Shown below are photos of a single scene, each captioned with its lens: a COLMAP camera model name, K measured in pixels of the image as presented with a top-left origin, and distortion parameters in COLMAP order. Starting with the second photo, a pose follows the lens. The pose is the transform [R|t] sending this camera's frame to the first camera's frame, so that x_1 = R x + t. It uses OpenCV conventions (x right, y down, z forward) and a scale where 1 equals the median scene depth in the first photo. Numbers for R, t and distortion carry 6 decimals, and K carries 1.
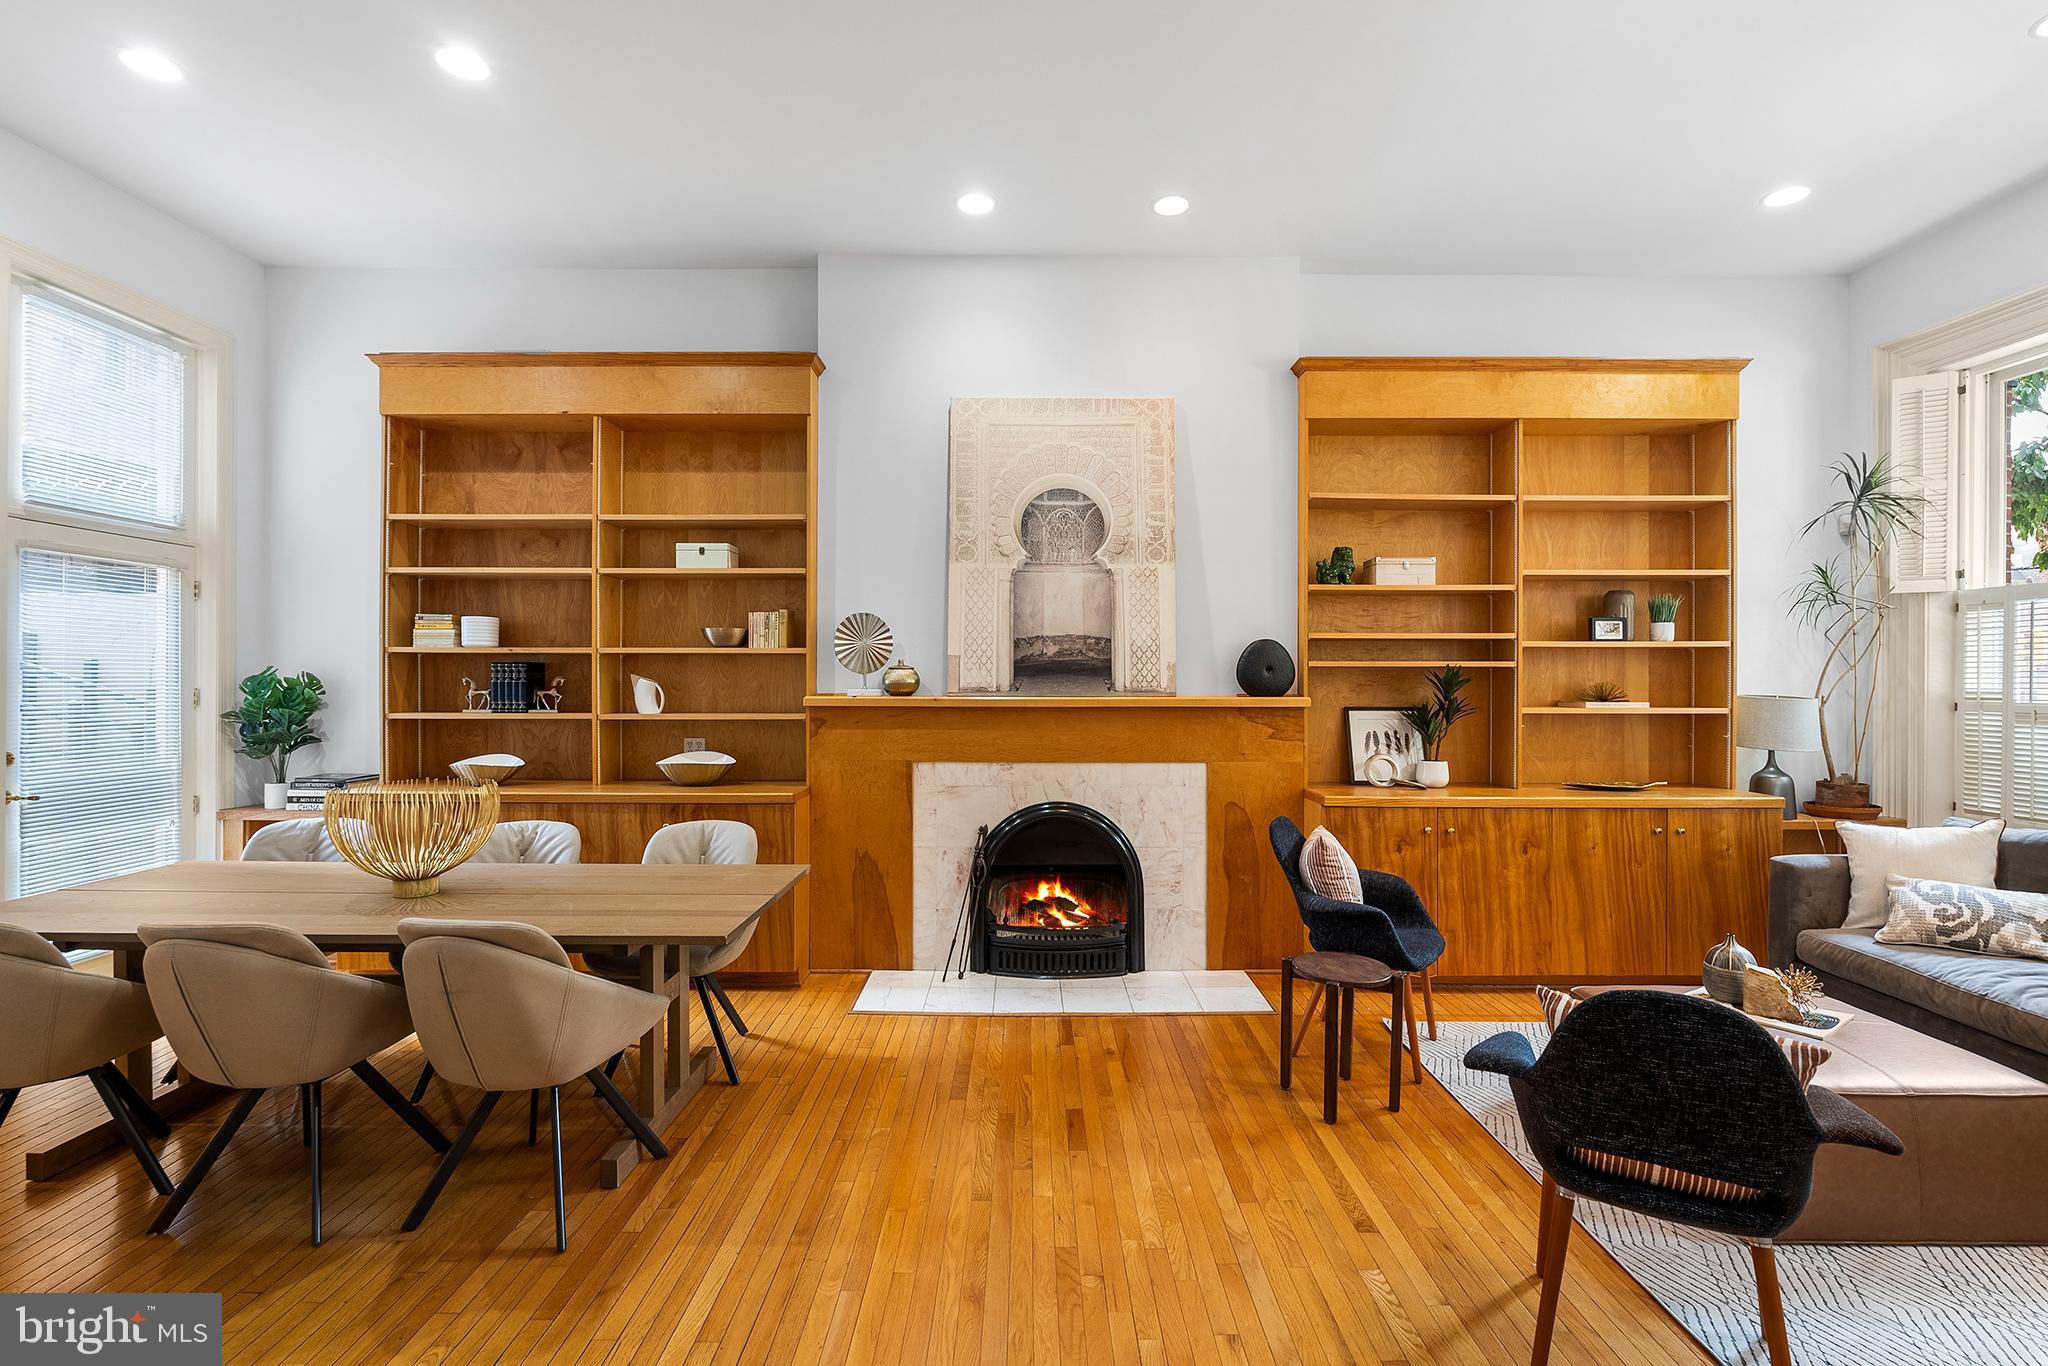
lens RADIAL K [[916.1, 0, 1017.5], [0, 916.1, 682.2], [0, 0, 1]] dist [-0.001596, -0.000283]
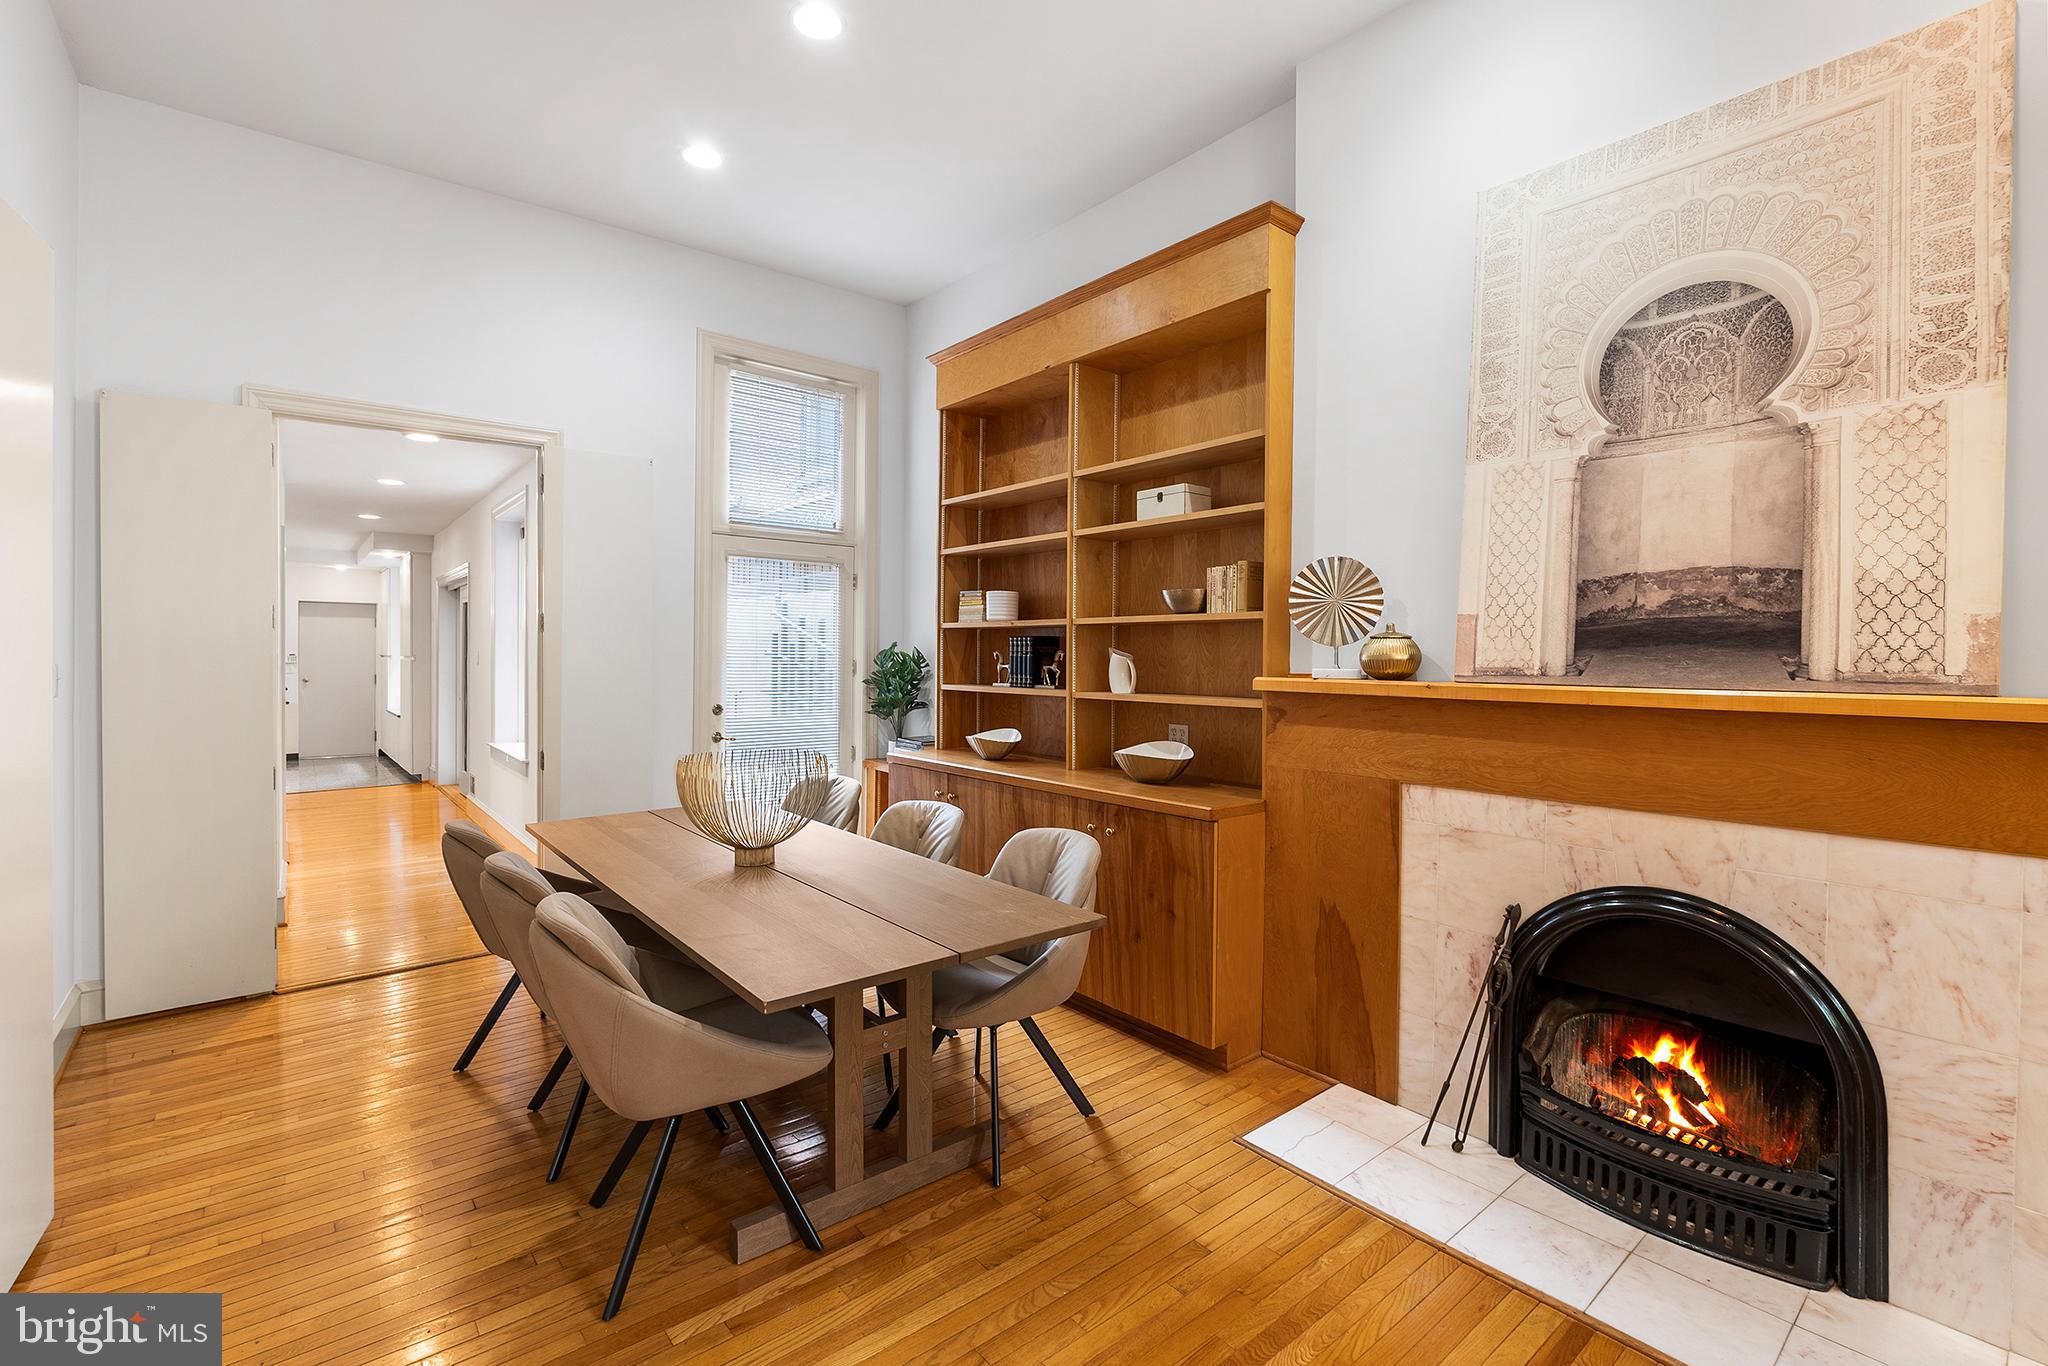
lens RADIAL K [[907.7, 0, 1023.2], [0, 907.7, 663.9], [0, 0, 1]] dist [-0.001702, -0.000008]
pose [[0.644594, 0.010570, -0.764452, 0.200664], [-0.008072, 0.999943, 0.007020, 0.001372], [0.764483, 0.001645, 0.644642, 0.385848]]
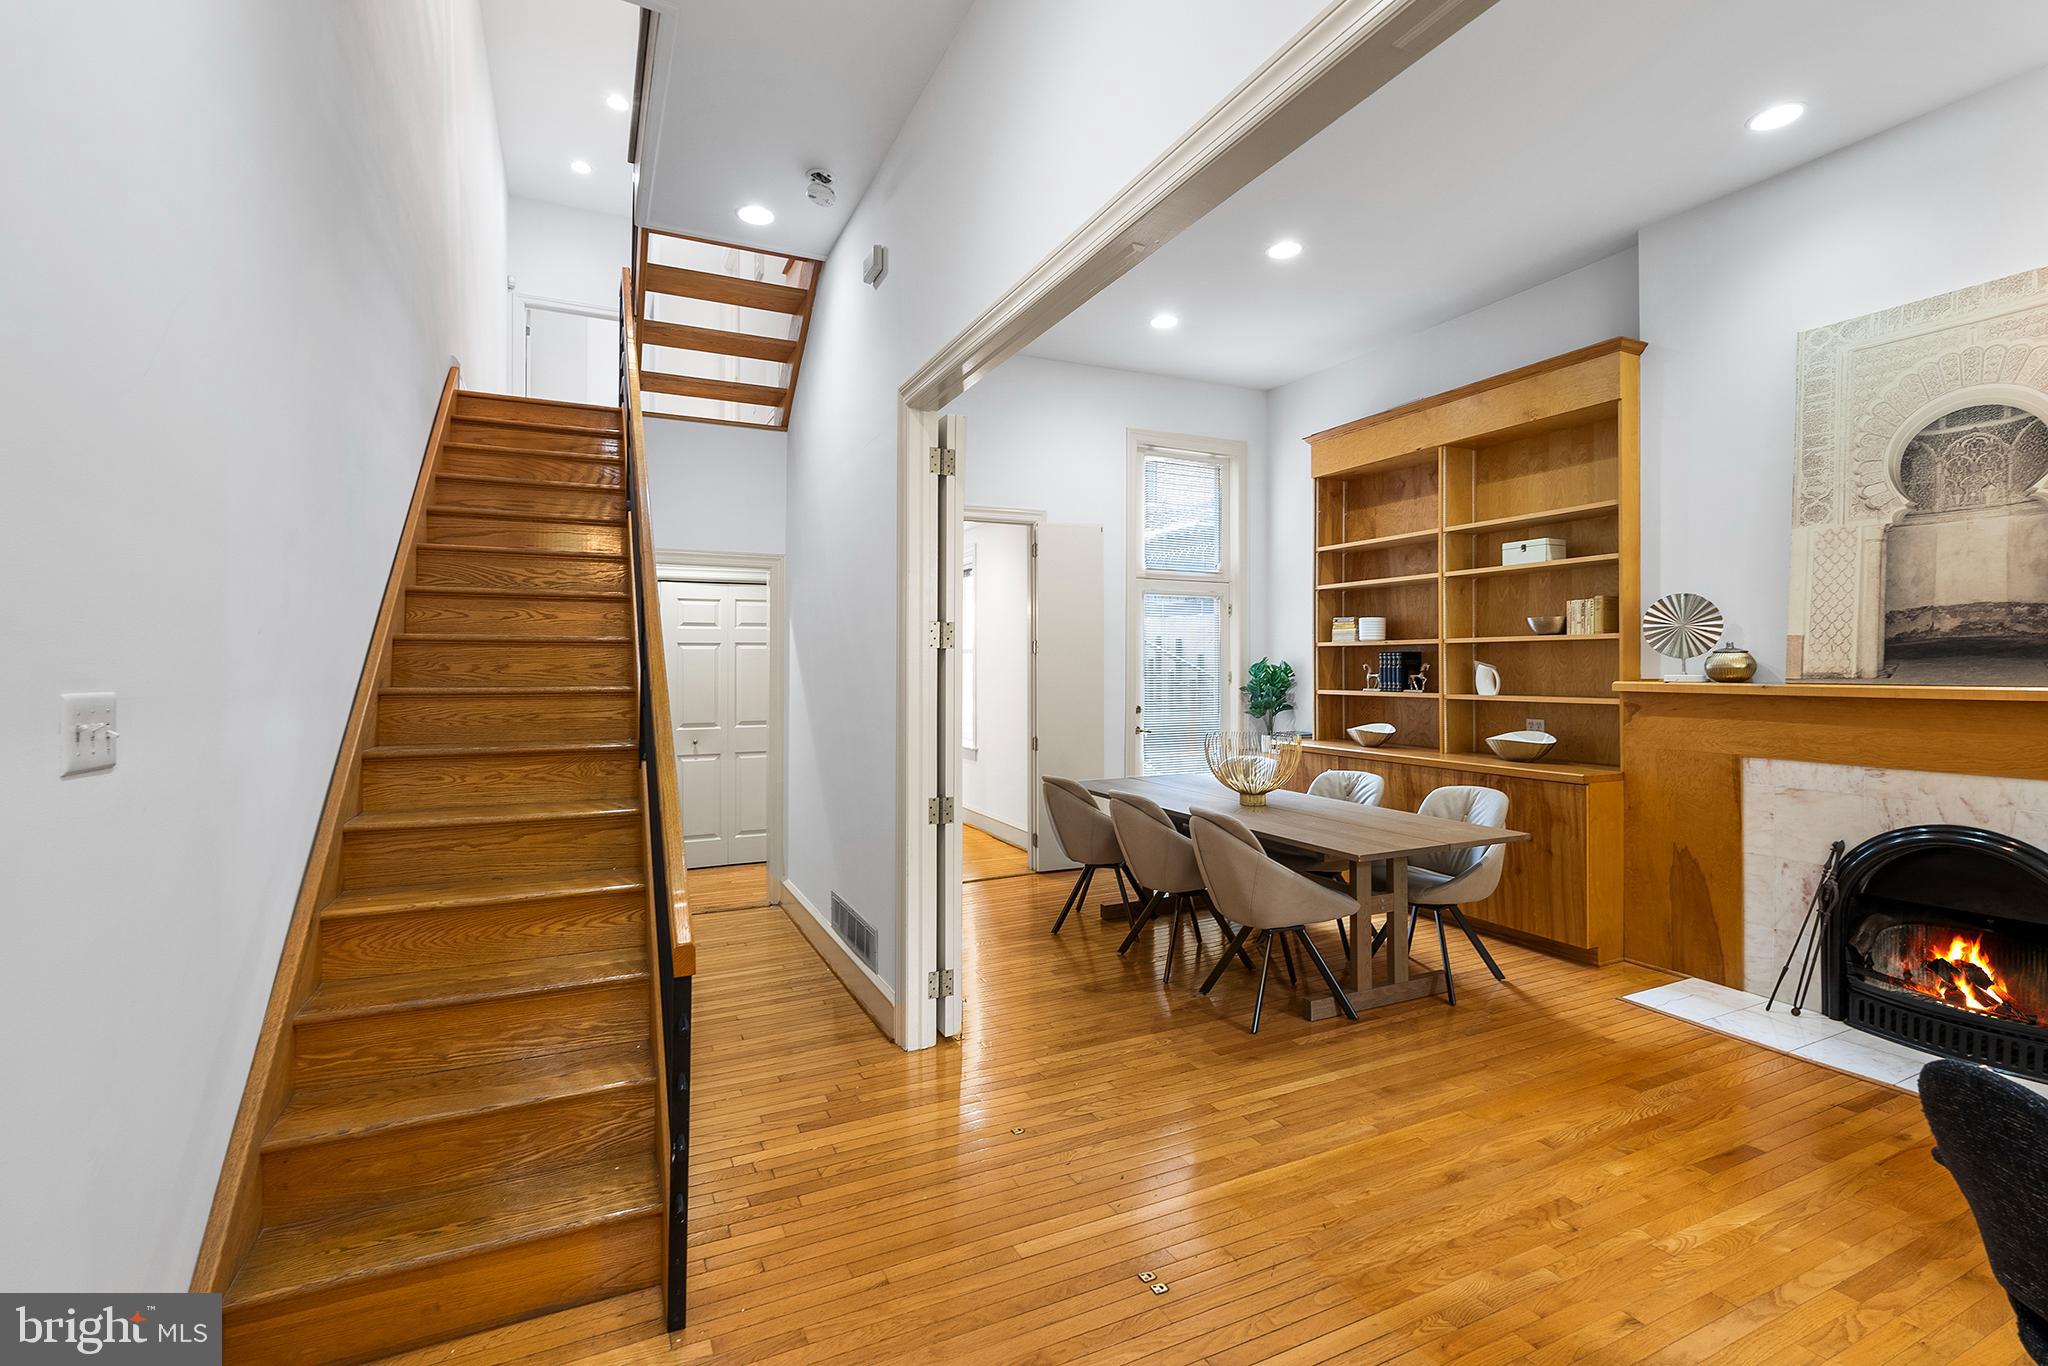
lens RADIAL K [[911.3, 0, 1030.1], [0, 911.3, 659.3], [0, 0, 1]] dist [-0.000067, -0.000727]
pose [[0.445349, -0.009314, -0.895309, 0.371669], [-0.000605, 0.999943, -0.010704, 0.002316], [0.895357, 0.005309, 0.445317, -0.015869]]
